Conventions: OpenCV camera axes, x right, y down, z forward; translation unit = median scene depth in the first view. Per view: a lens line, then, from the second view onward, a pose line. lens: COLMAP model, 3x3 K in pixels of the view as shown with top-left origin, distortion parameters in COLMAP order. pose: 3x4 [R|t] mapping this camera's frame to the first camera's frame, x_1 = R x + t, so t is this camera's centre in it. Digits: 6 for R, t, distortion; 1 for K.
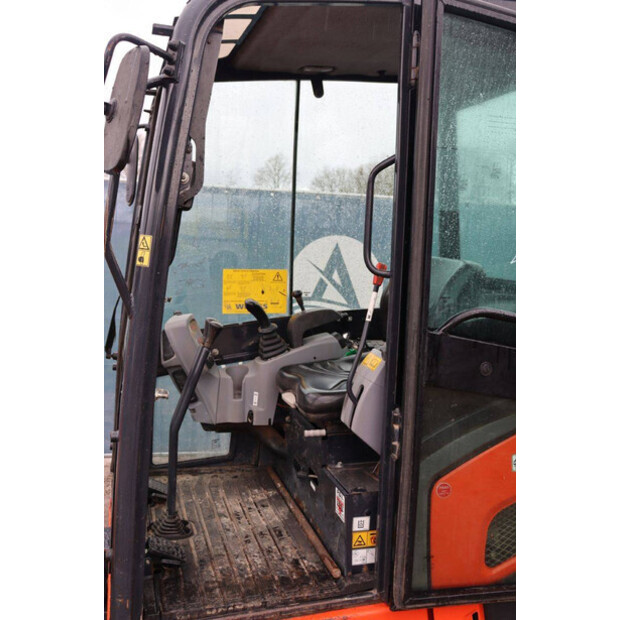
lens RADIAL K [[662.6, 0, 310.0], [0, 662.6, 310.0], [0, 0, 1]] dist [-0.001850, -0.001248]
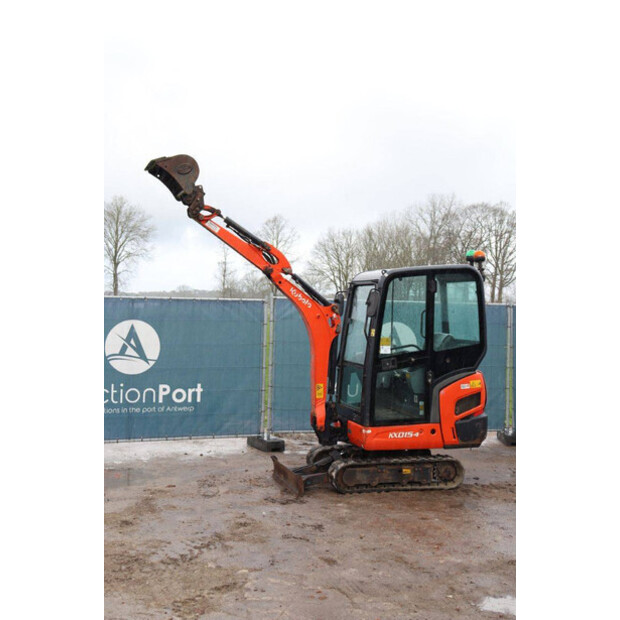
lens RADIAL K [[828.5, 0, 306.9], [0, 828.5, 326.6], [0, 0, 1]] dist [0.054439, 0.020090]
pose [[0.999826, -0.018162, 0.004297, -0.441330], [0.018459, 0.996289, -0.084066, 0.201610], [-0.002754, 0.084131, 0.996451, -2.809678]]
